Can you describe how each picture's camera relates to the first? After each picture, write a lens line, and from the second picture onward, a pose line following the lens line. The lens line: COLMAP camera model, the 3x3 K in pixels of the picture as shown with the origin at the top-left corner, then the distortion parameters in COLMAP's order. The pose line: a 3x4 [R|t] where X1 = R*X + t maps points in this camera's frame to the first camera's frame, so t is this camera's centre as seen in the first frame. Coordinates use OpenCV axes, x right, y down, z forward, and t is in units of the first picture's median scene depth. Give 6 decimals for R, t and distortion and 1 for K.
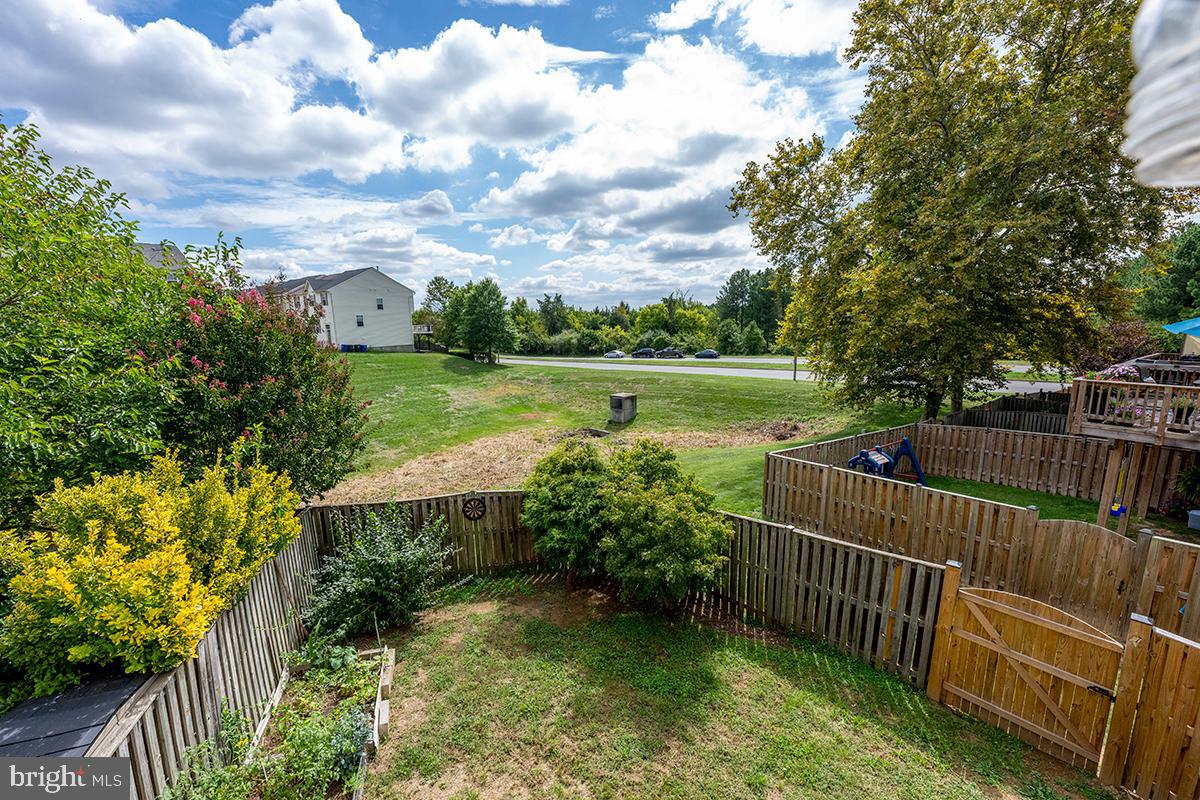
lens RADIAL K [[477.9, 0, 597.5], [0, 477.9, 404.9], [0, 0, 1]] dist [-0.001348, -0.000054]
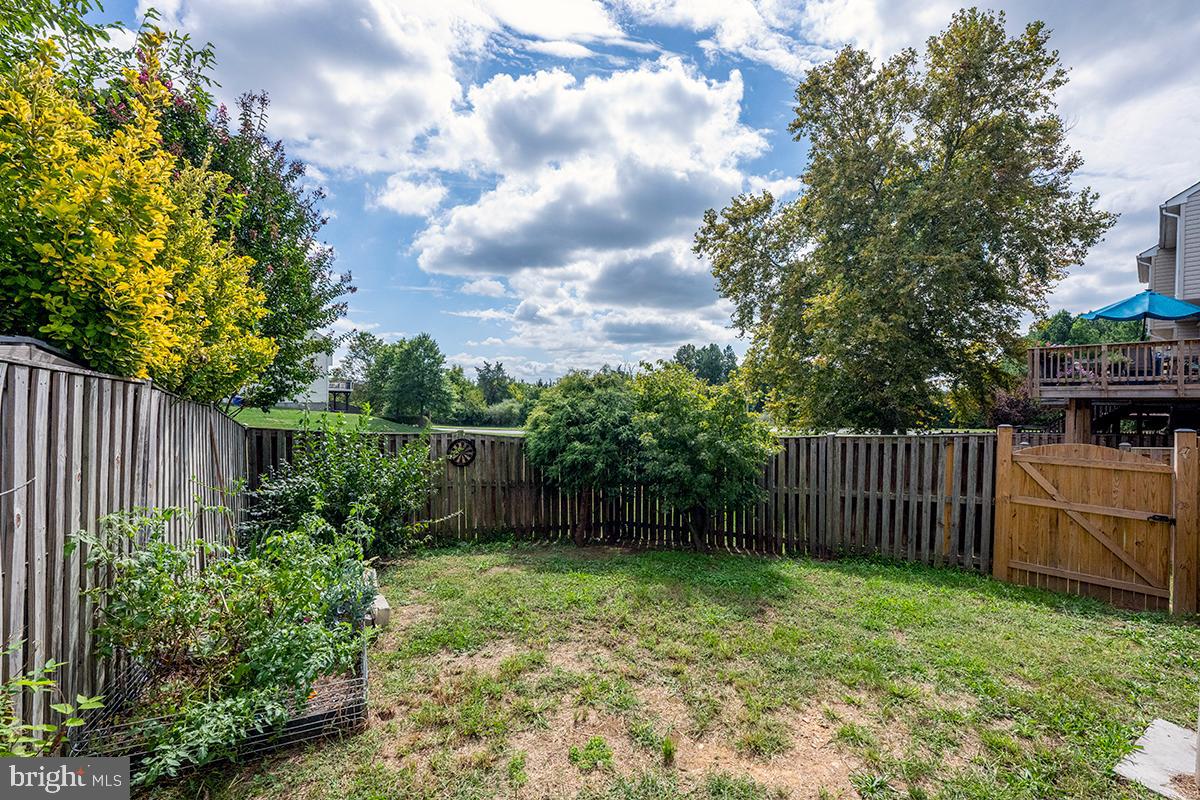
lens RADIAL K [[502.7, 0, 639.4], [0, 502.7, 407.5], [0, 0, 1]] dist [-0.001716, -0.000258]
pose [[0.978311, 0.024787, 0.205653, -0.135798], [0.011786, 0.984545, -0.174733, 0.290791], [-0.206805, 0.173367, 0.962899, 0.087137]]
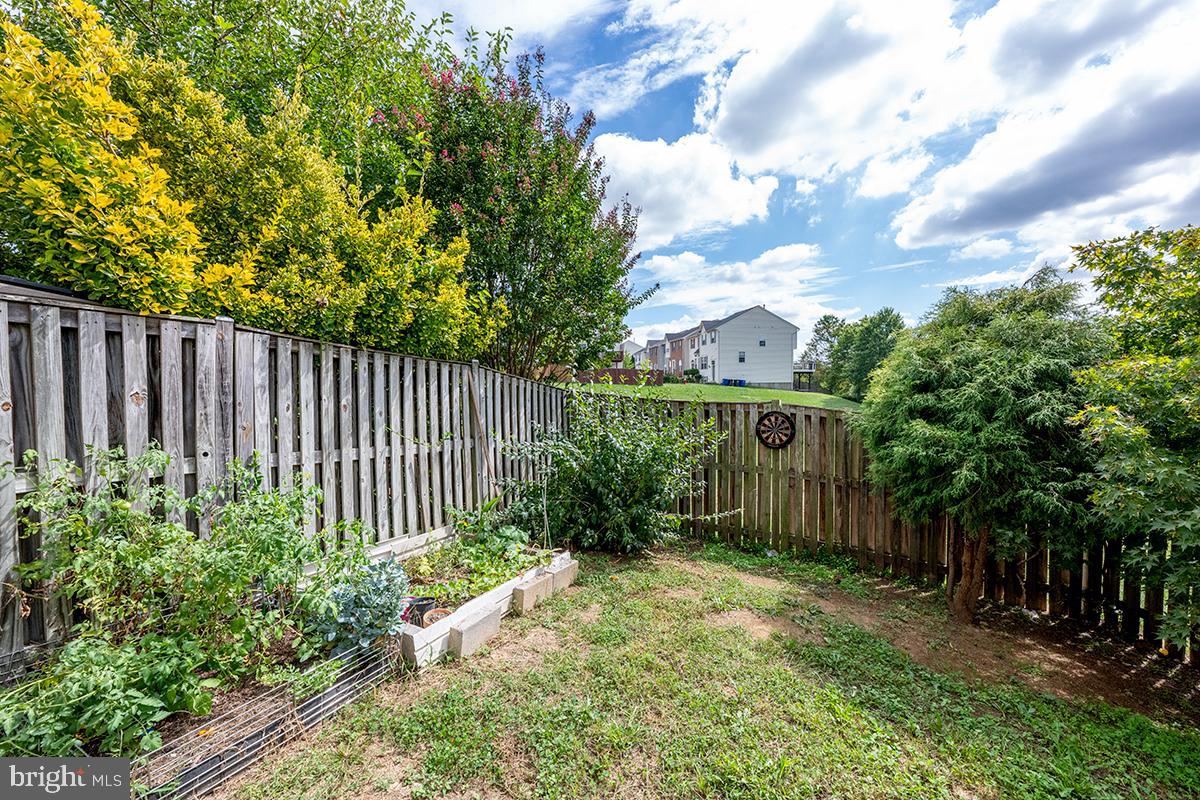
lens RADIAL K [[473.4, 0, 594.1], [0, 473.4, 394.6], [0, 0, 1]] dist [0.001268, 0.000309]
pose [[0.718929, 0.031498, -0.694370, -0.004945], [-0.135109, 0.986251, -0.095150, 0.257773], [0.681826, 0.162222, 0.713300, 0.394025]]
